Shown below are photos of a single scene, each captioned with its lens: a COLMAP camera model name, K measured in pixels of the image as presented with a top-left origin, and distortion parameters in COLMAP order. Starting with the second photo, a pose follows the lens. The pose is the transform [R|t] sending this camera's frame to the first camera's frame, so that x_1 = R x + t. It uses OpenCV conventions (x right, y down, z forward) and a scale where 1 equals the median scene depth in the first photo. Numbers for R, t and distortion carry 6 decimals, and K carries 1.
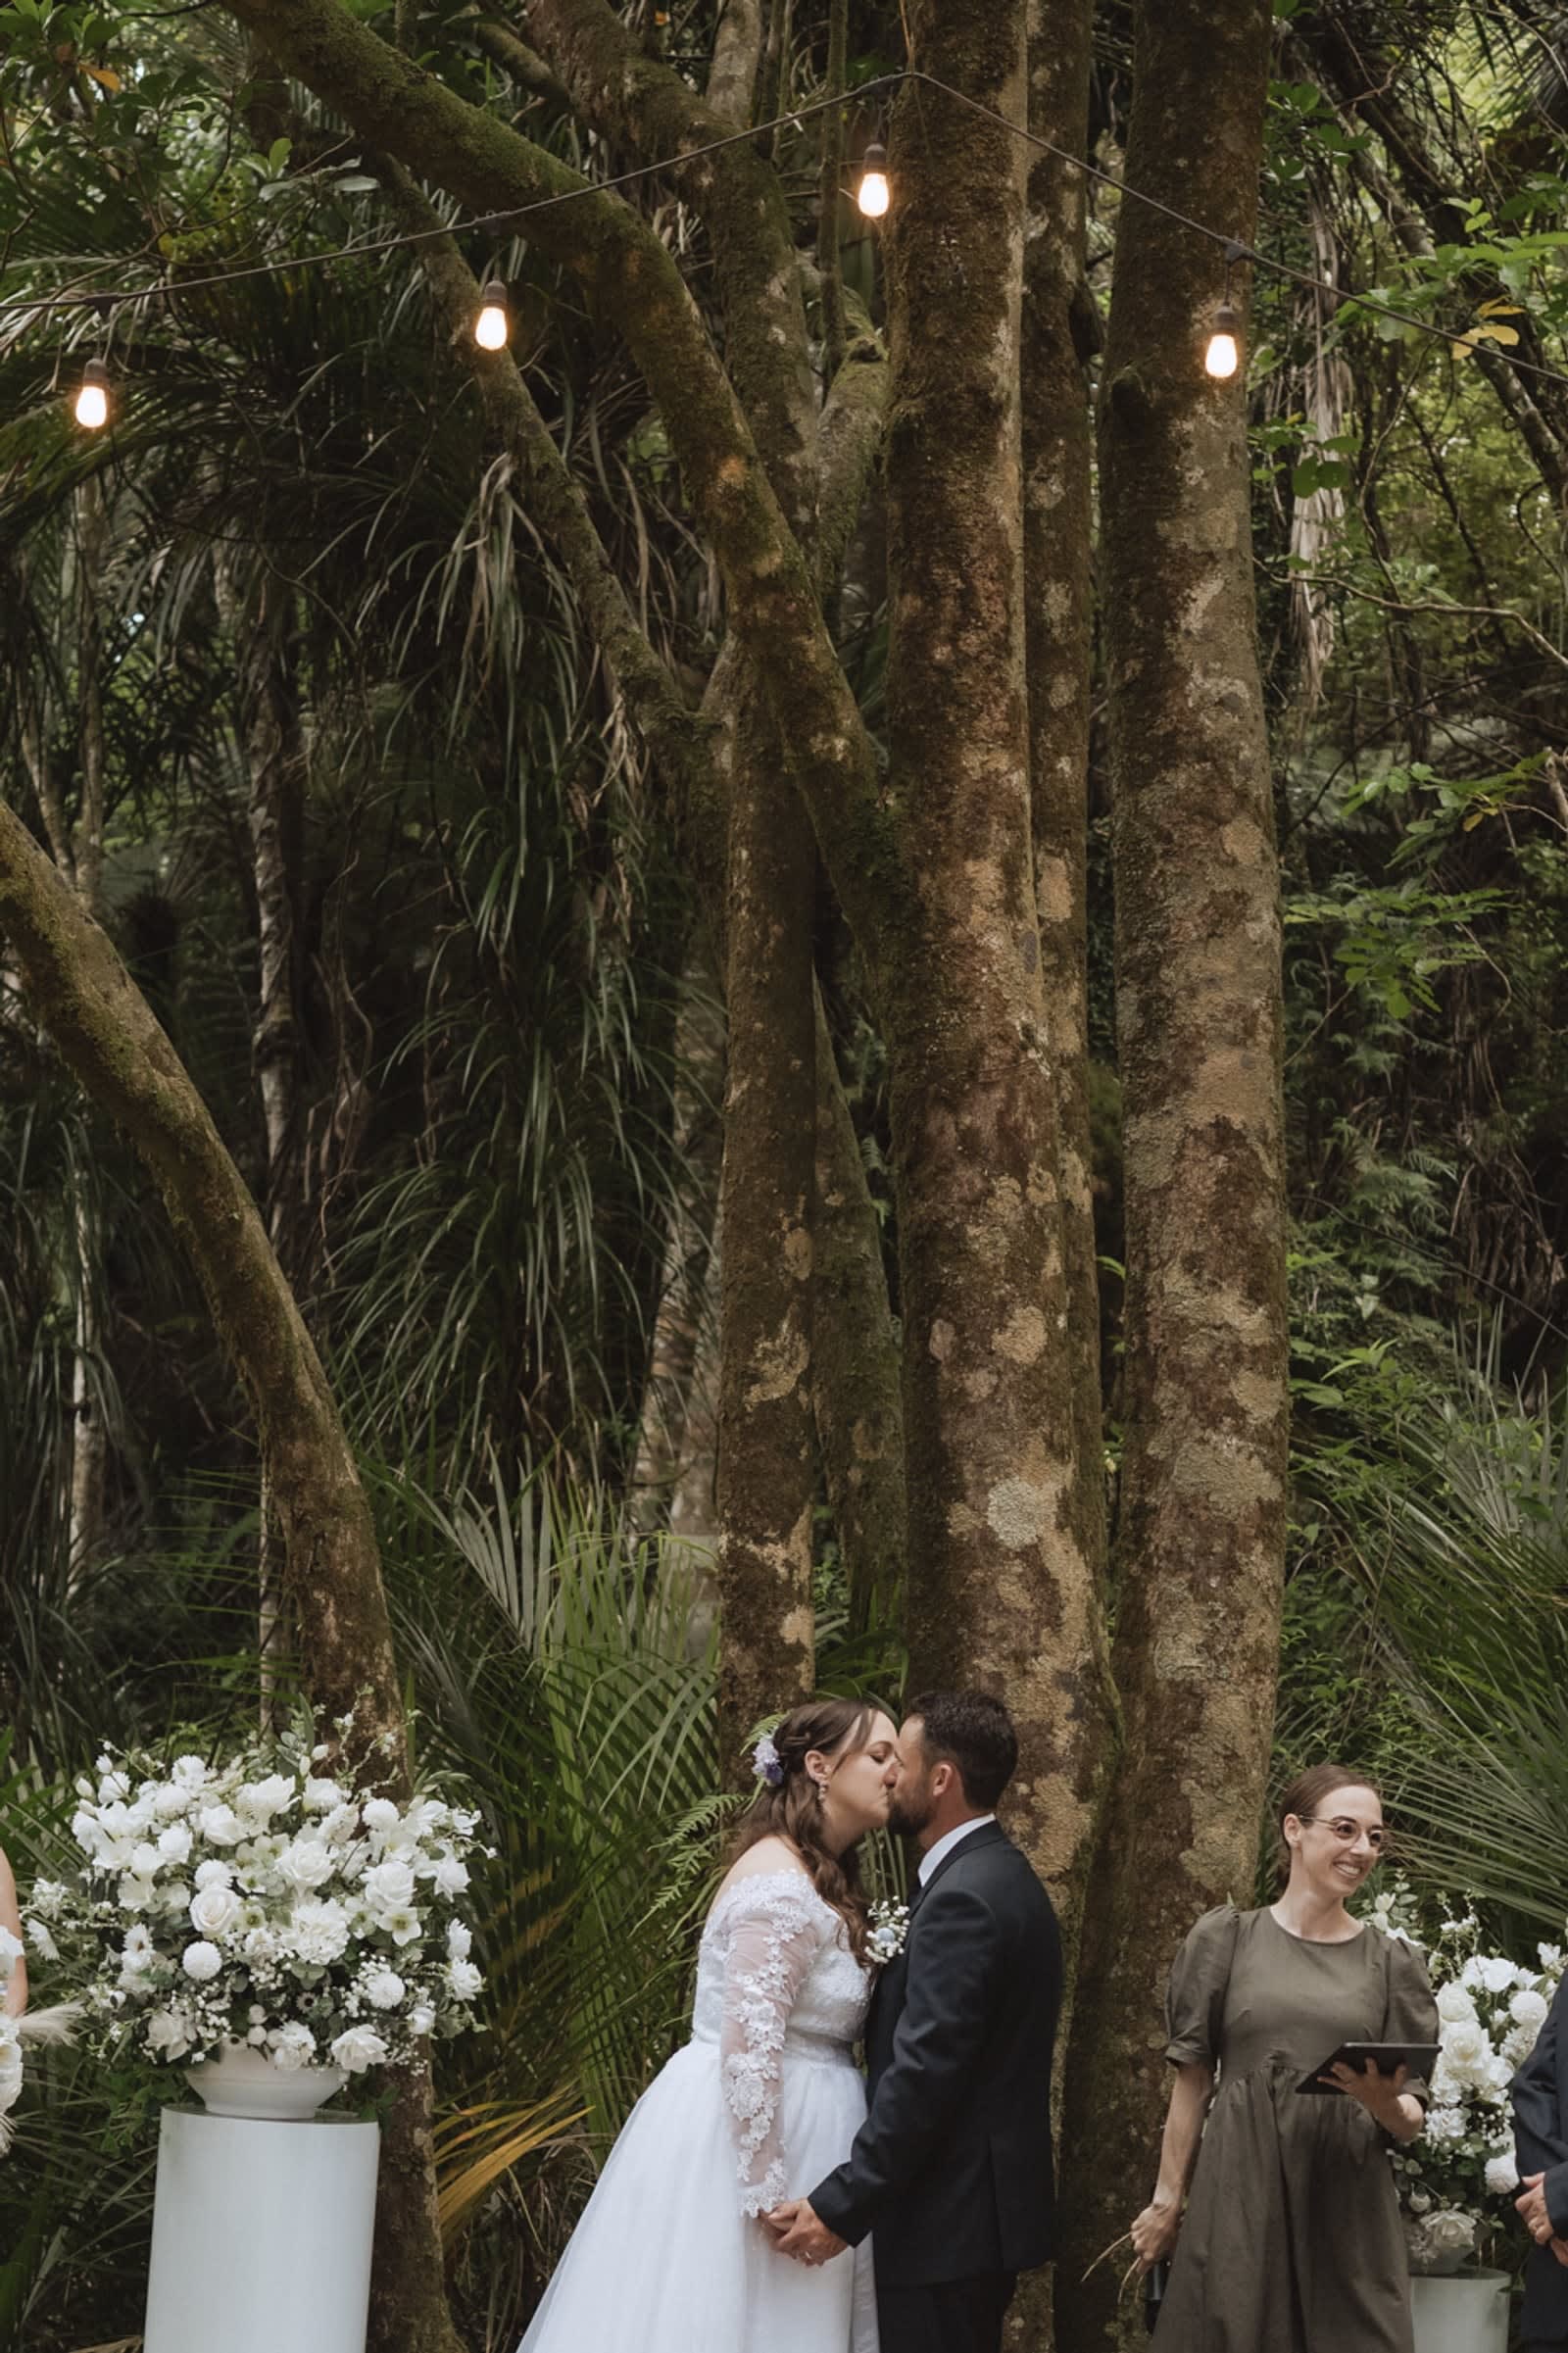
lens RADIAL K [[5504.7, 0, 781.0], [0, 5504.7, 1419.3], [0, 0, 1]] dist [-0.030956, -0.123642]
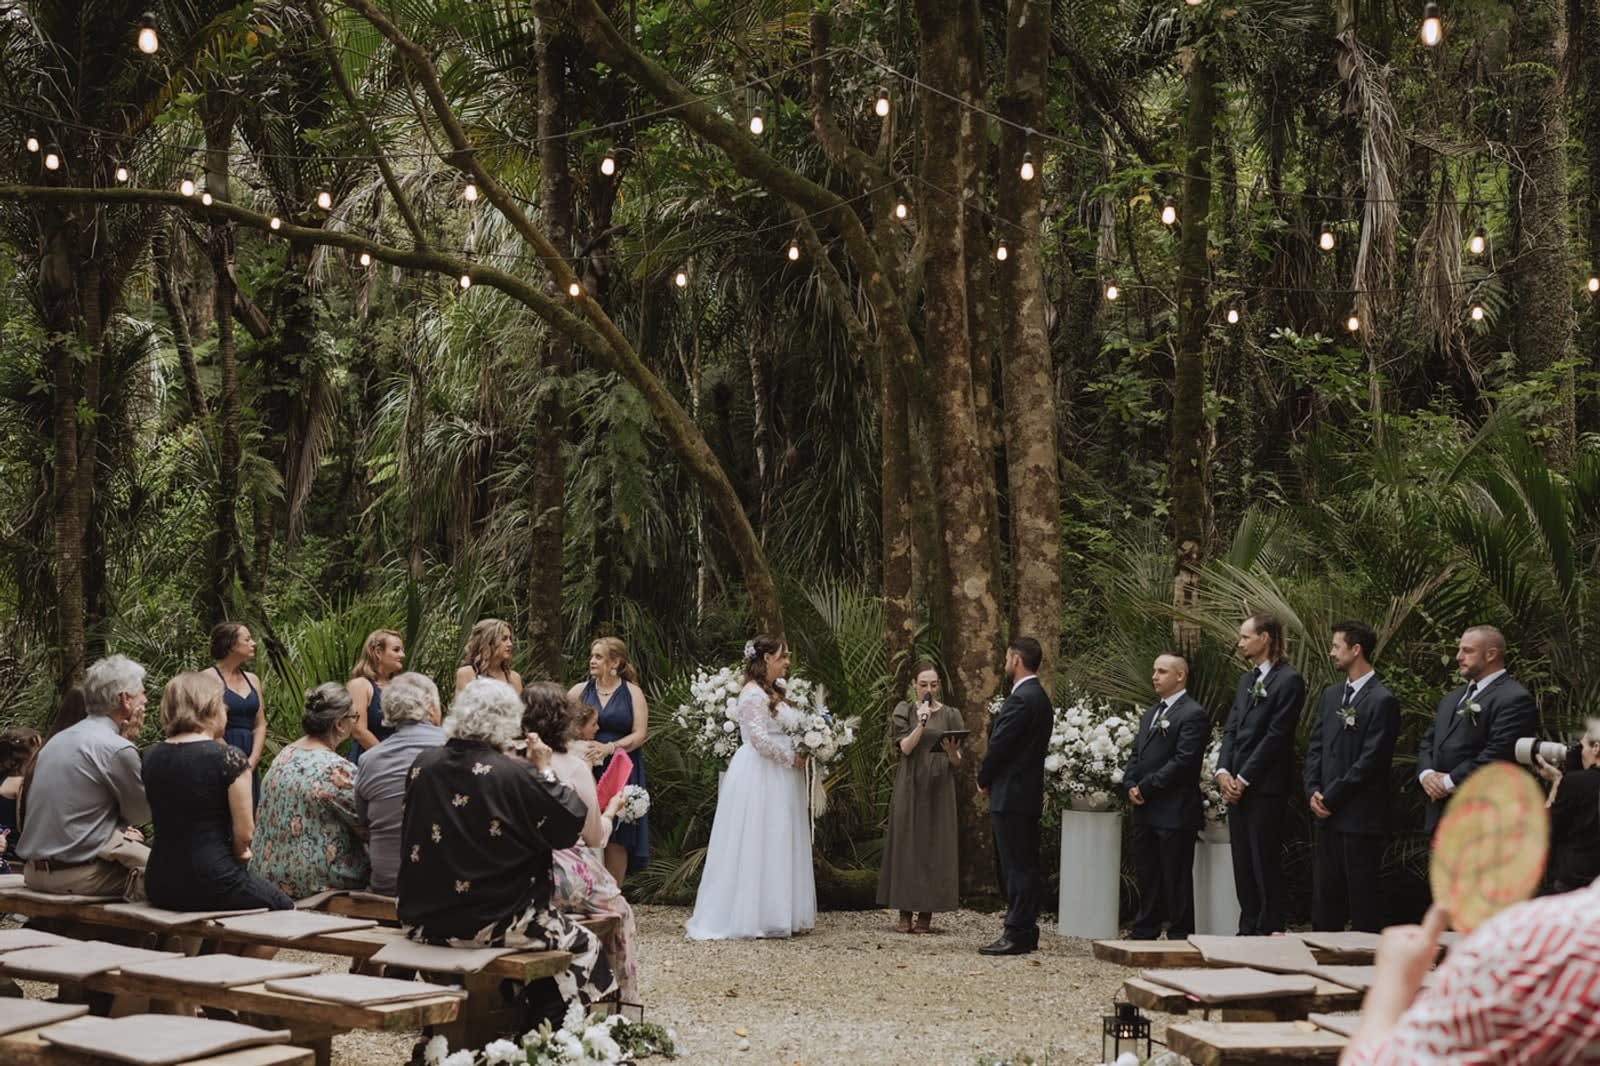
lens RADIAL K [[2071.2, 0, 800.0], [0, 2071.2, 533.0], [0, 0, 1]] dist [-0.015783, -0.466420]
pose [[0.996093, -0.032419, -0.082150, 0.041698], [0.031378, 0.999410, -0.013931, -0.001808], [0.082553, 0.011299, 0.996523, -0.240094]]
